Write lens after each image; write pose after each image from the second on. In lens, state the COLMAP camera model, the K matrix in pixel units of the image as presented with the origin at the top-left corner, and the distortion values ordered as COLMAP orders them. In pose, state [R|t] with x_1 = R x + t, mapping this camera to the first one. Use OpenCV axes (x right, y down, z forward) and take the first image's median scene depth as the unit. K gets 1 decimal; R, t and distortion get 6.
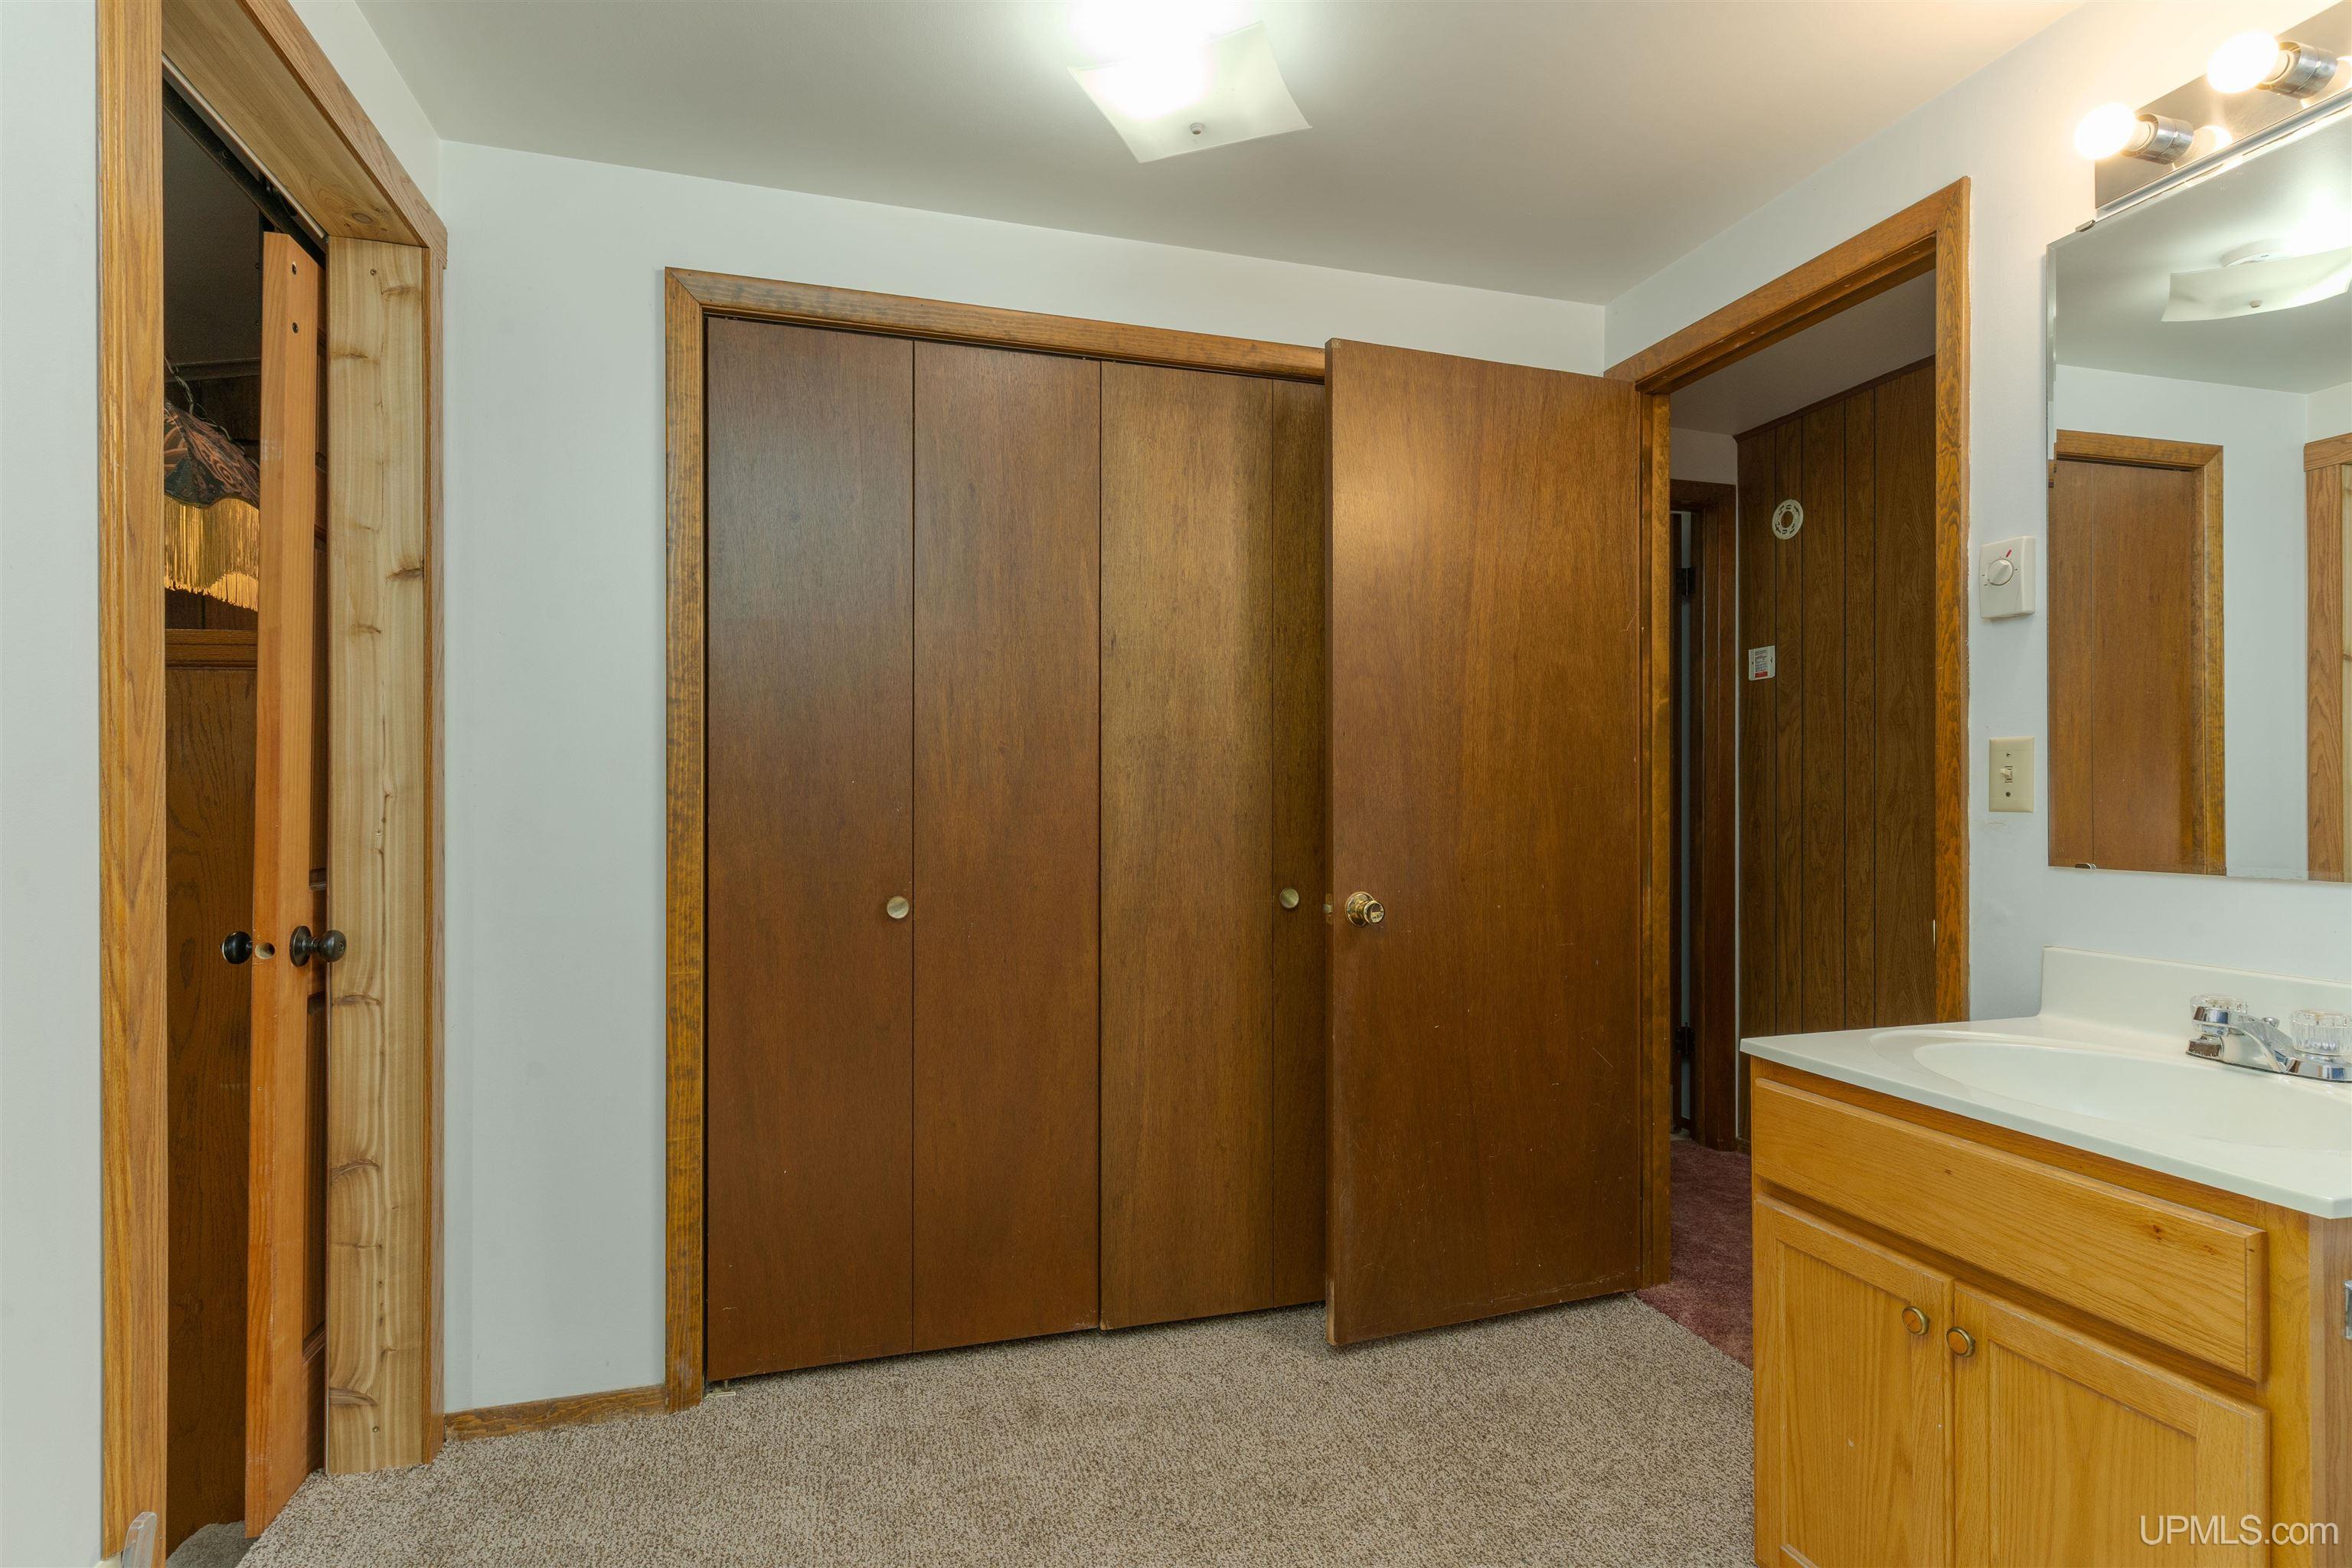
lens RADIAL K [[1129.8, 0, 1168.6], [0, 1129.8, 791.4], [0, 0, 1]] dist [0.003222, 0.000015]
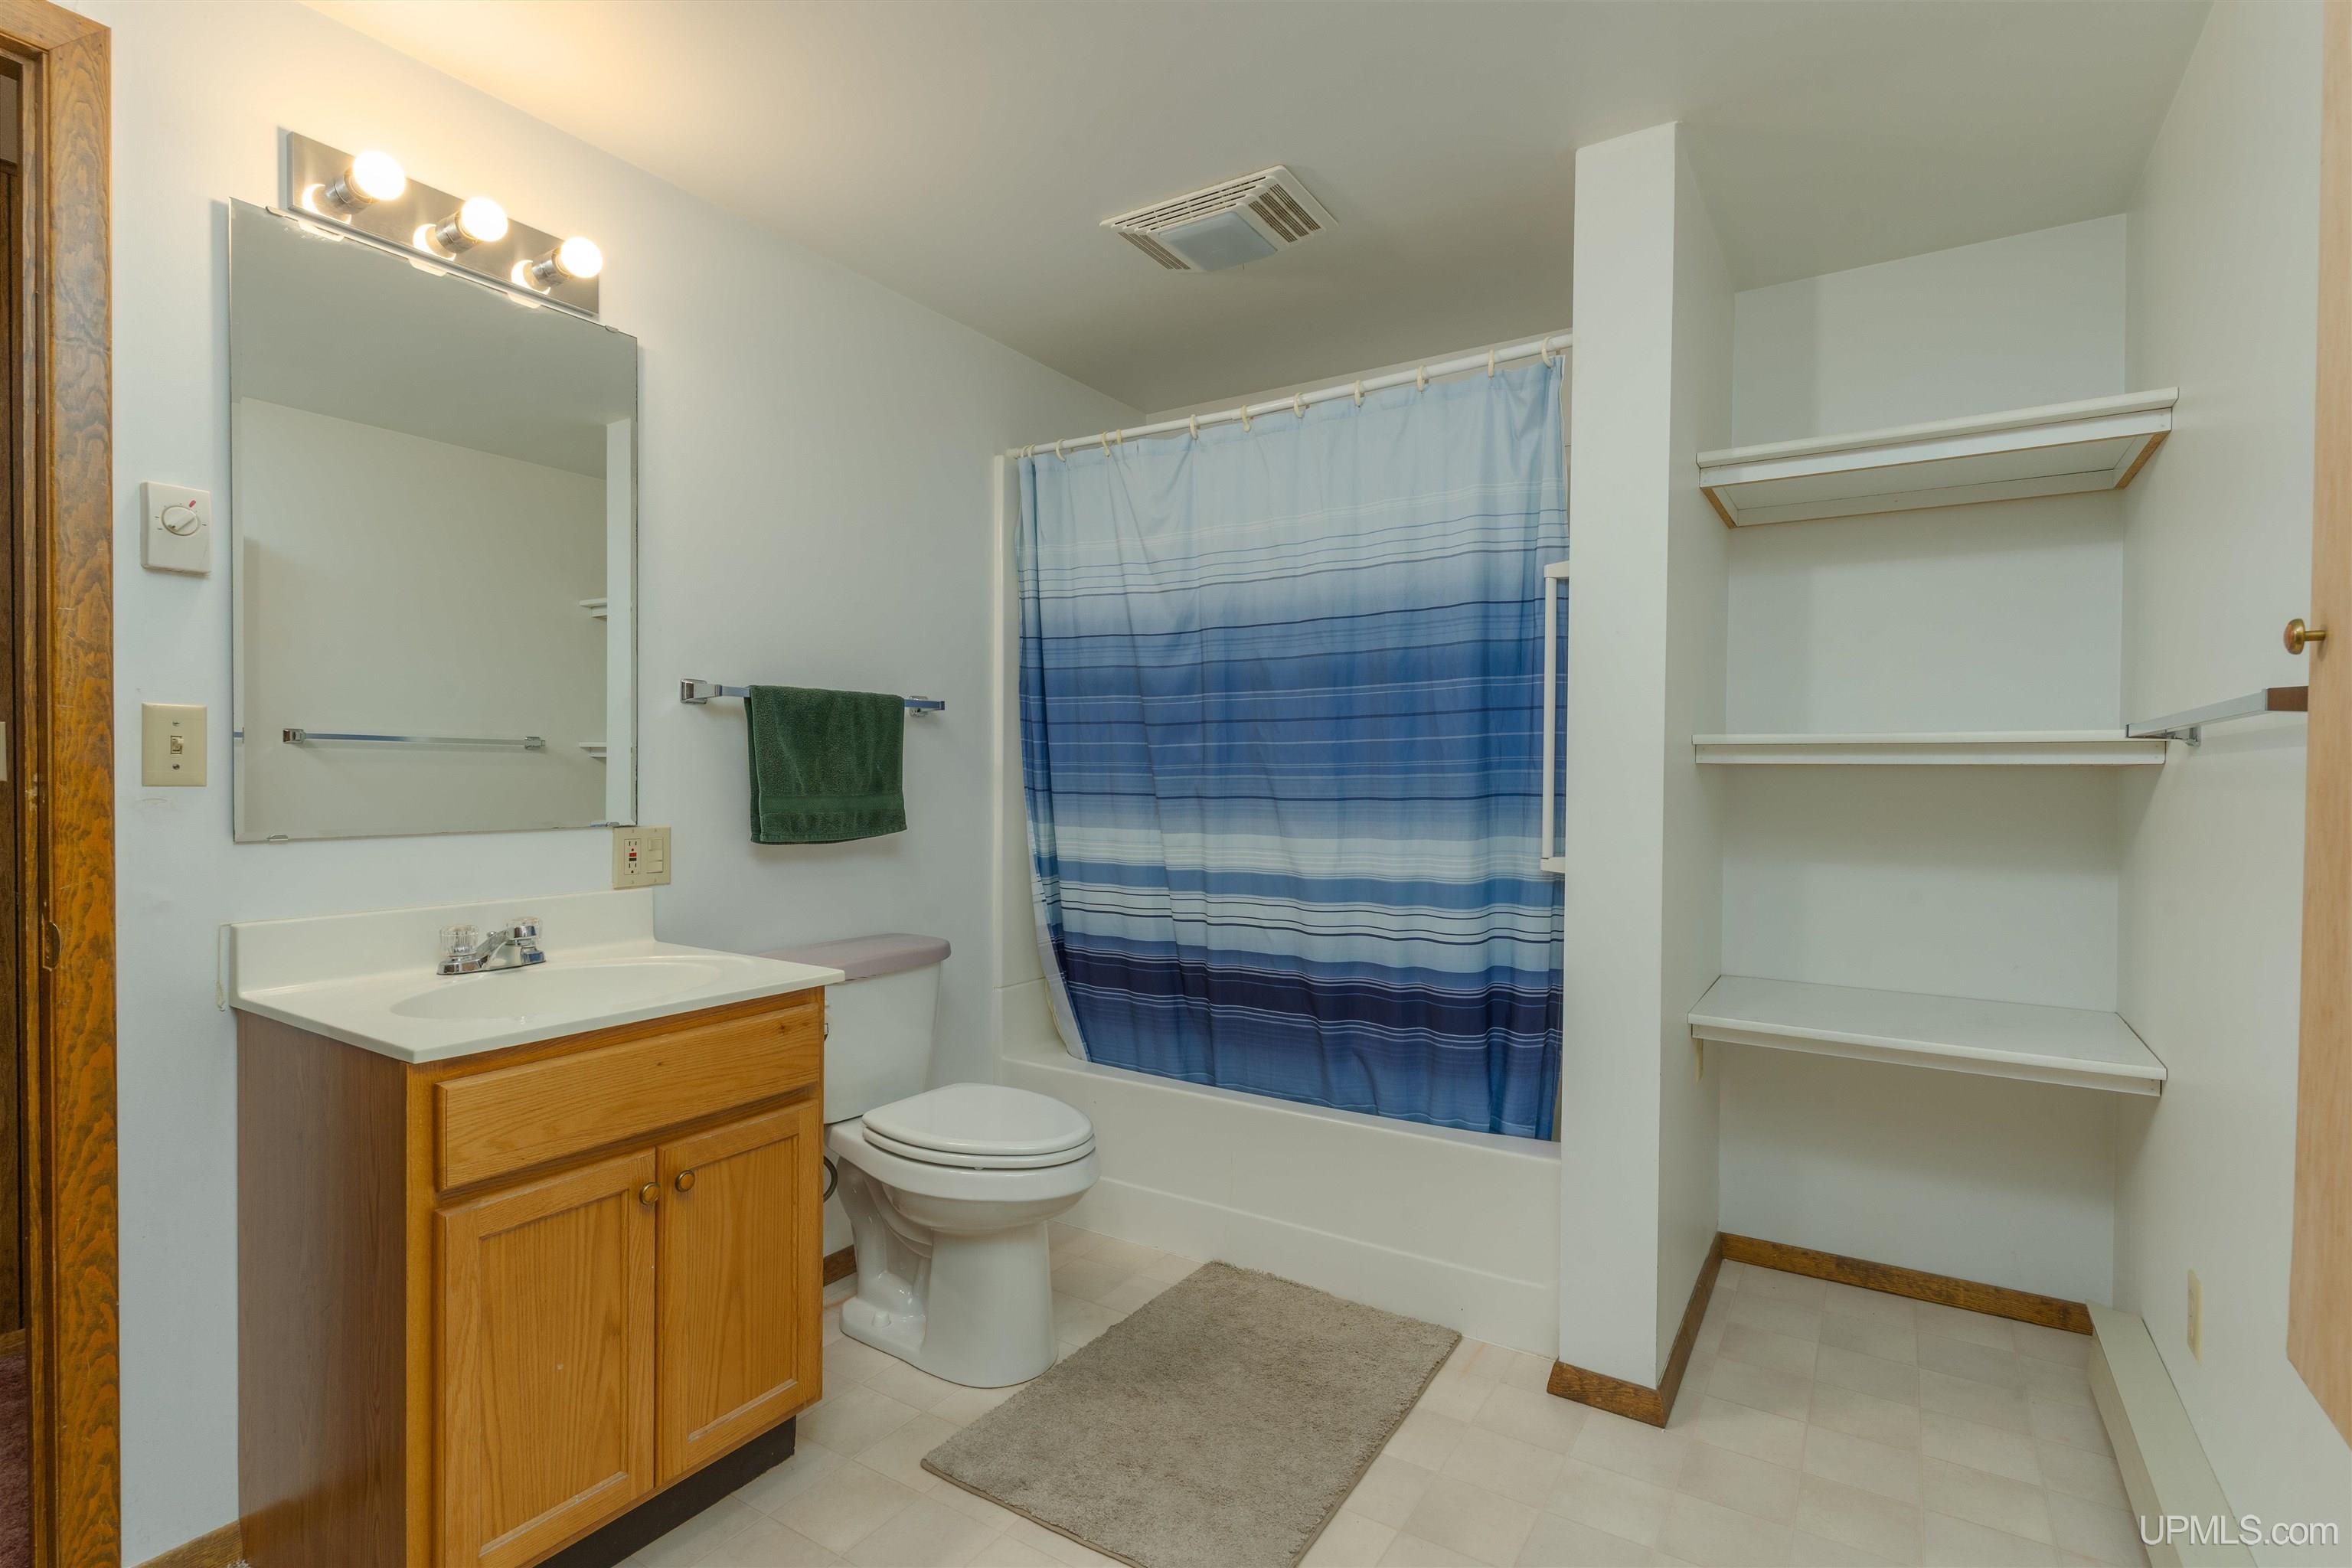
lens RADIAL K [[1129.8, 0, 1170.0], [0, 1129.8, 776.9], [0, 0, 1]] dist [0.003222, 0.000015]
pose [[-0.642651, -0.007940, 0.766118, -0.466060], [-0.004088, 0.999968, 0.006934, 0.001566], [-0.766148, 0.001325, -0.642662, 0.978567]]
